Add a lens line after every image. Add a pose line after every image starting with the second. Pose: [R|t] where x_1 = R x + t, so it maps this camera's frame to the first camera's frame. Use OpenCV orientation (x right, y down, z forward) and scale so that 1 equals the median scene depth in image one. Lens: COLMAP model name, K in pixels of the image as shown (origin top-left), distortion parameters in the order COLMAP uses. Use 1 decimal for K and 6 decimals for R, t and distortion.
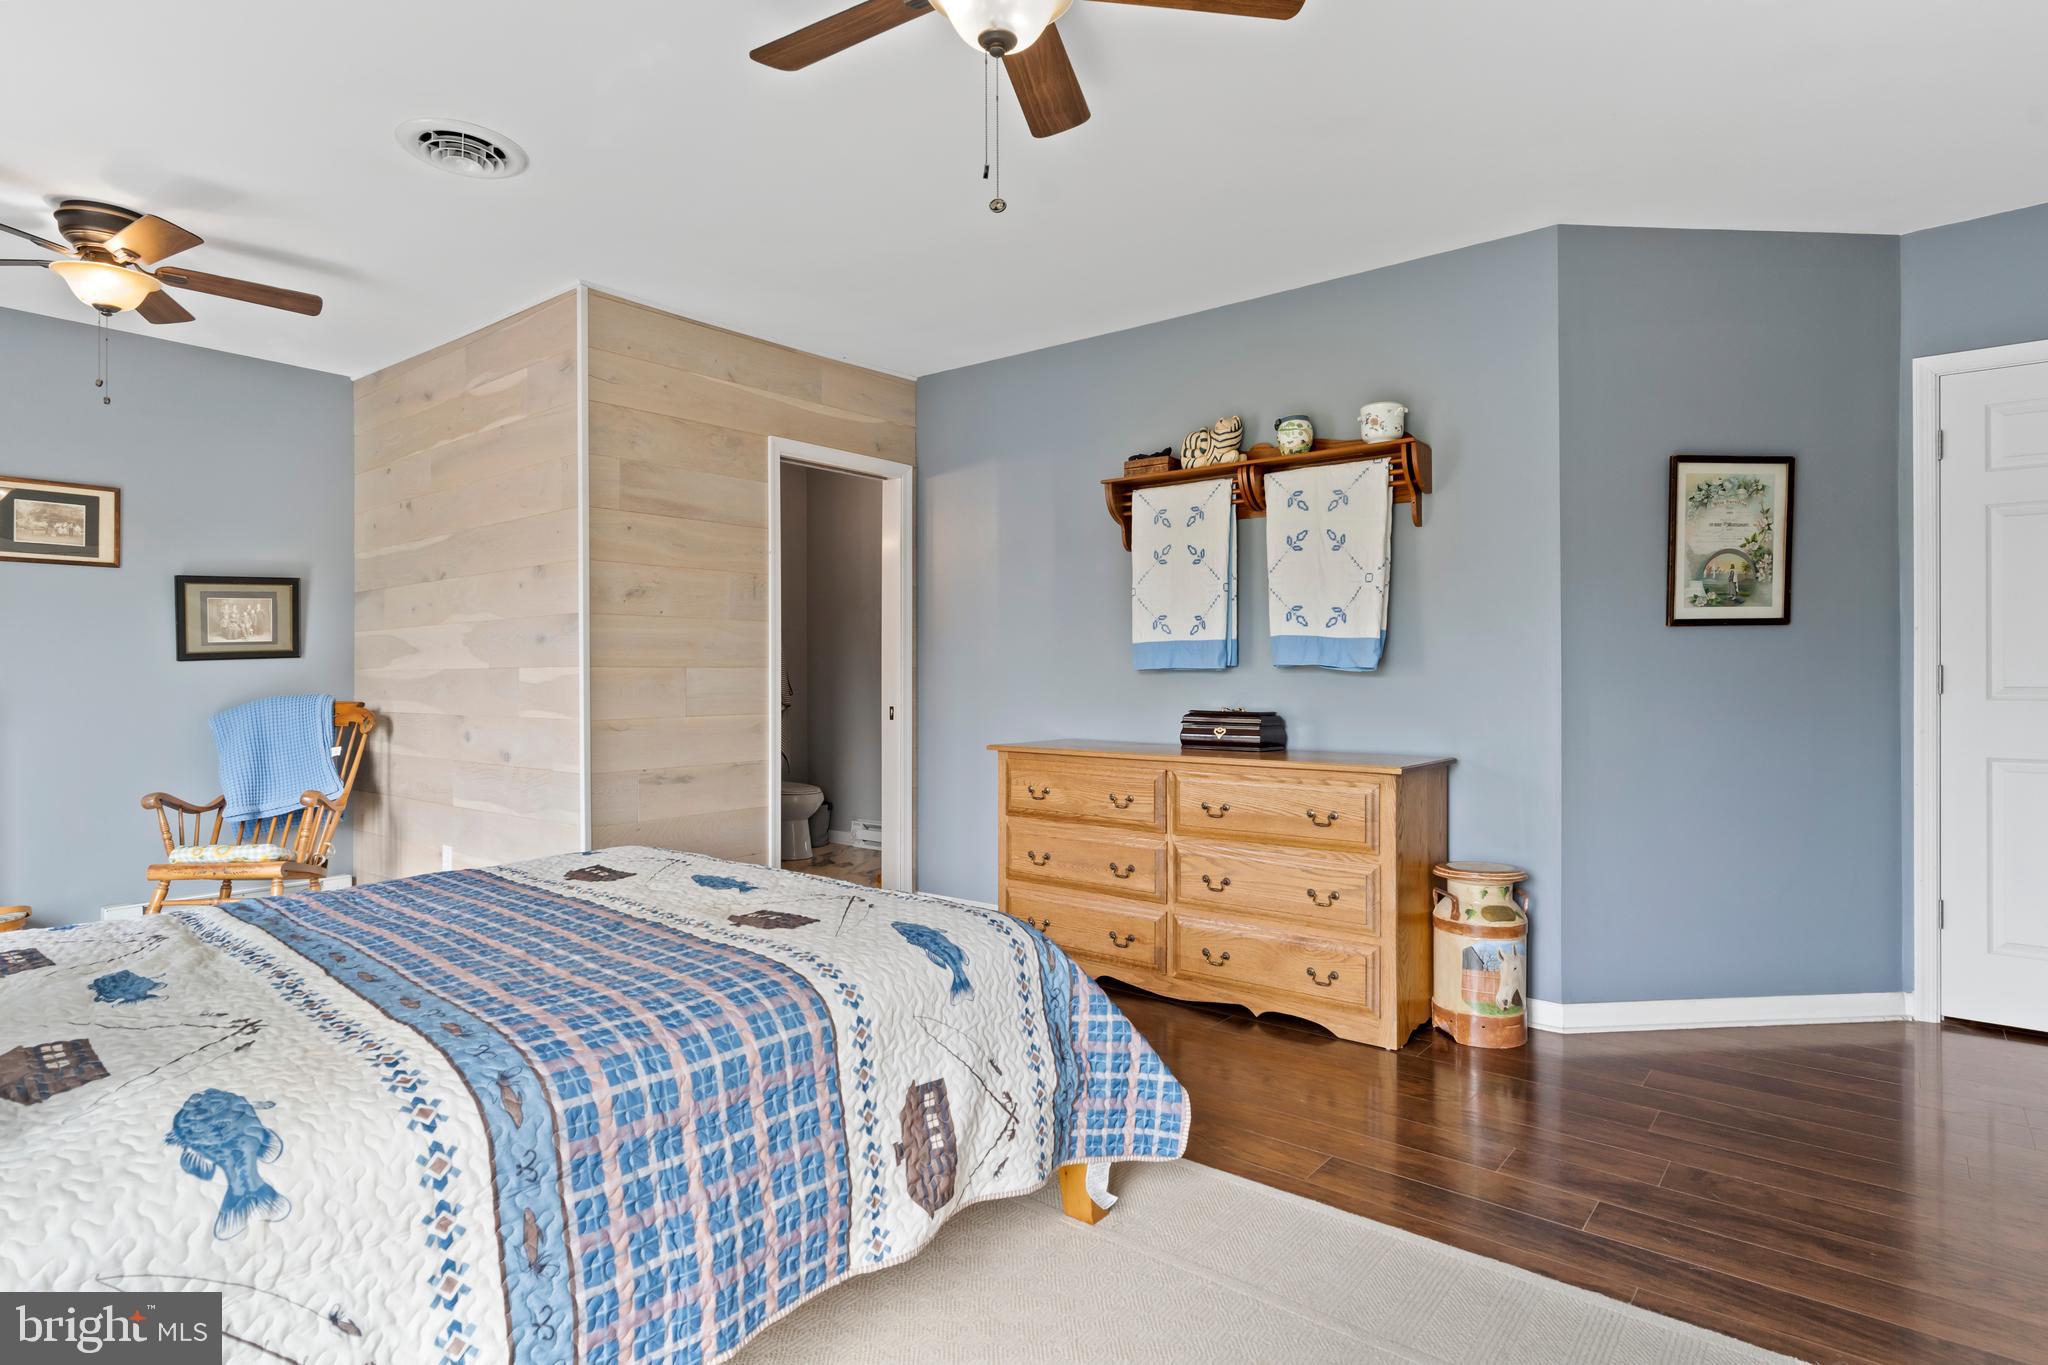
lens RADIAL K [[1057.4, 0, 1032.8], [0, 1057.4, 679.8], [0, 0, 1]] dist [-0.004626, 0.001477]
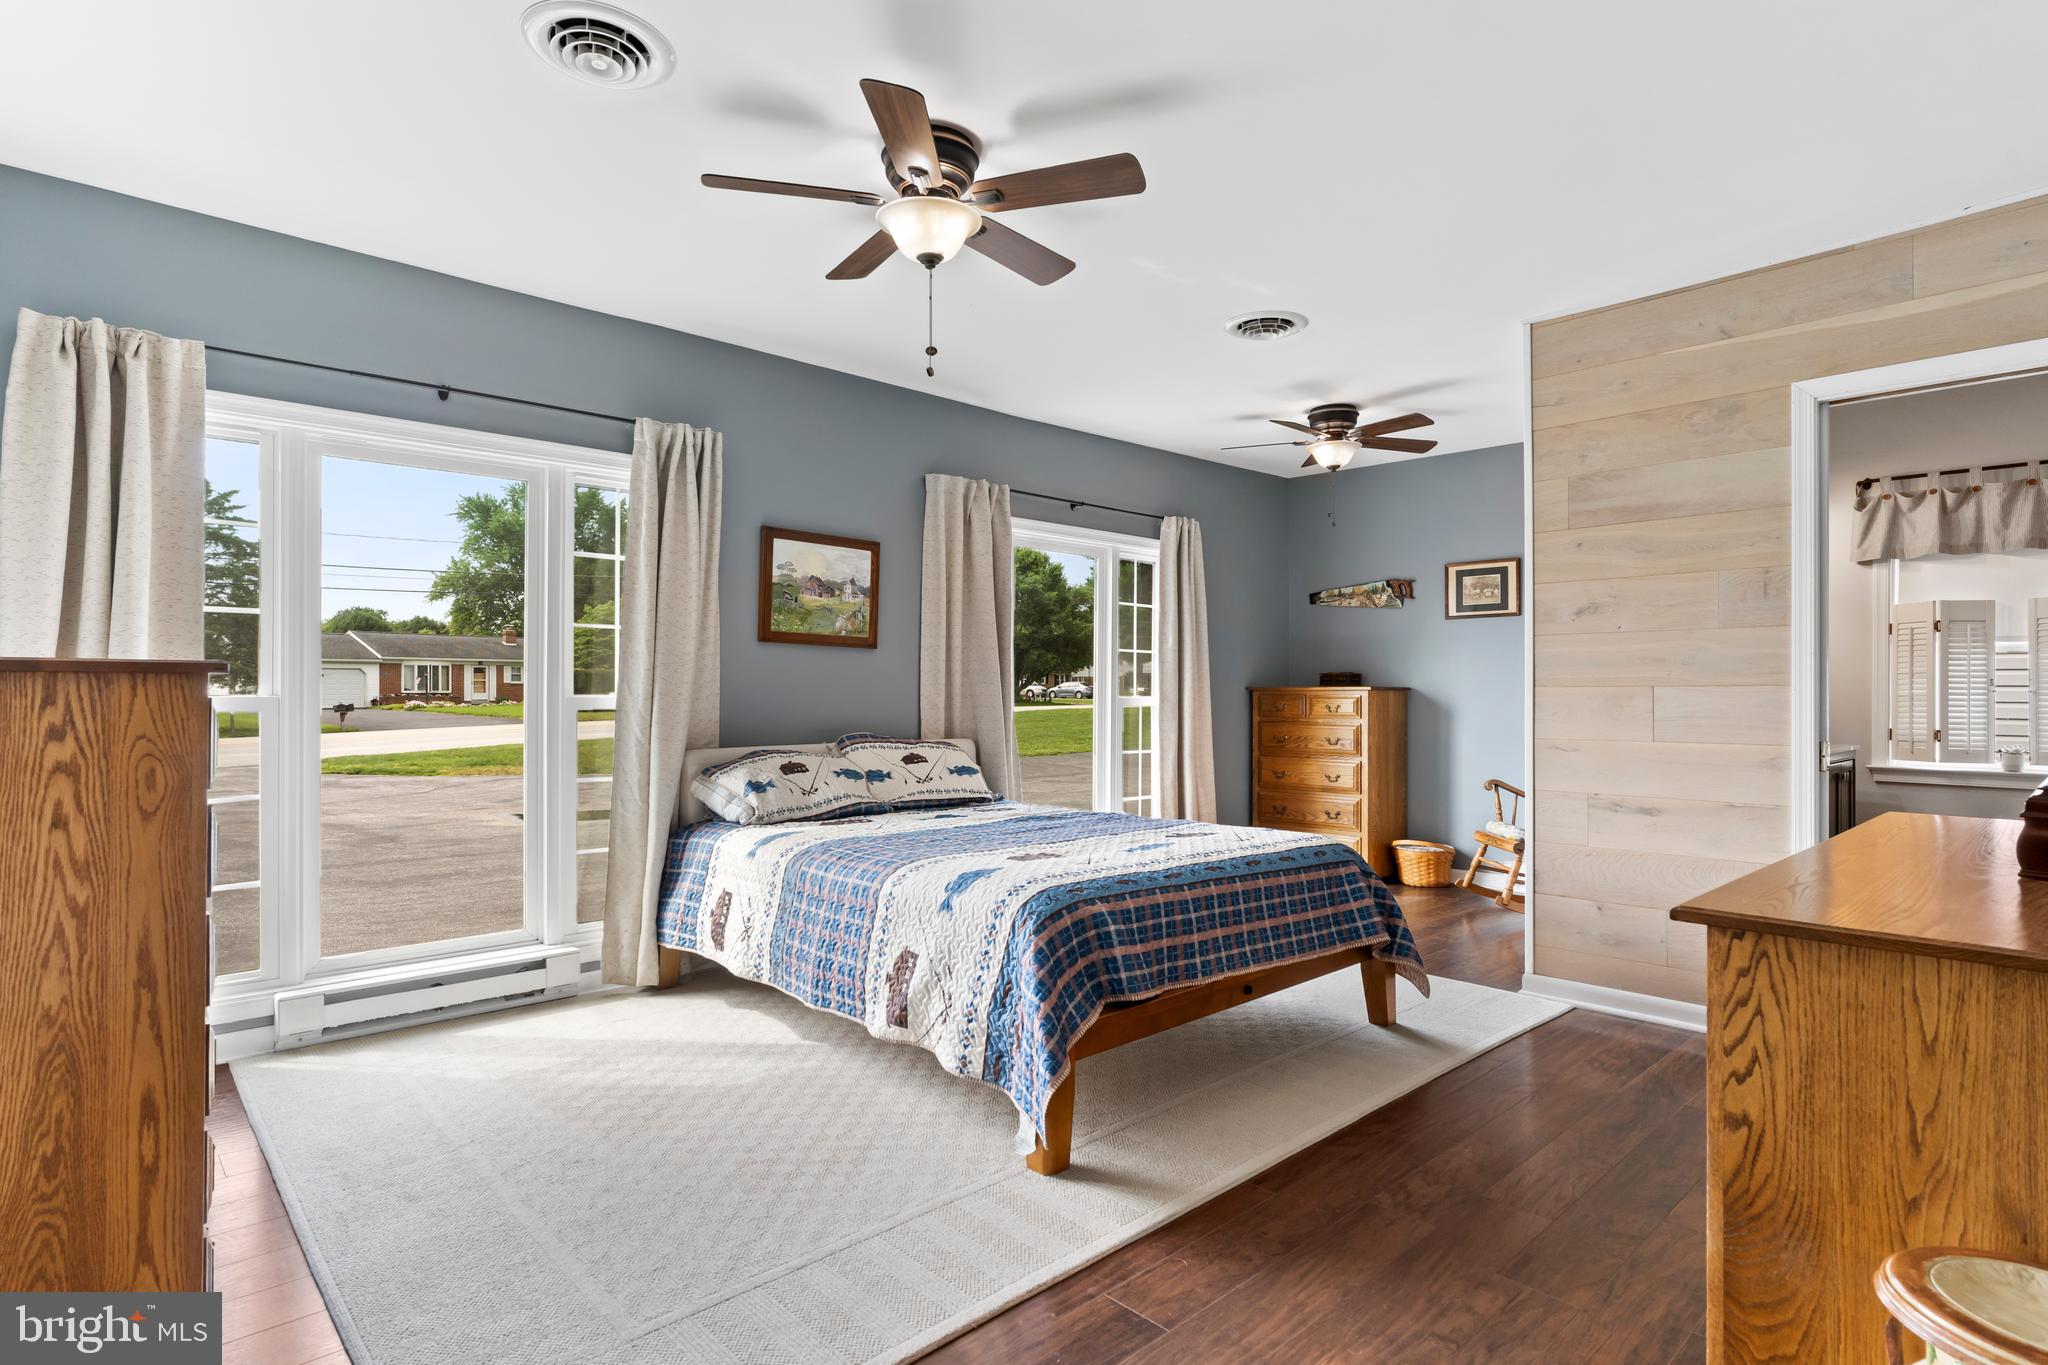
lens RADIAL K [[1057.4, 0, 1034.4], [0, 1057.4, 684.0], [0, 0, 1]] dist [-0.004626, 0.001477]
pose [[-0.137382, -0.006484, -0.990497, 0.649730], [-0.007398, 0.999957, -0.005520, -0.005288], [0.990491, 0.006570, -0.137424, 0.628043]]
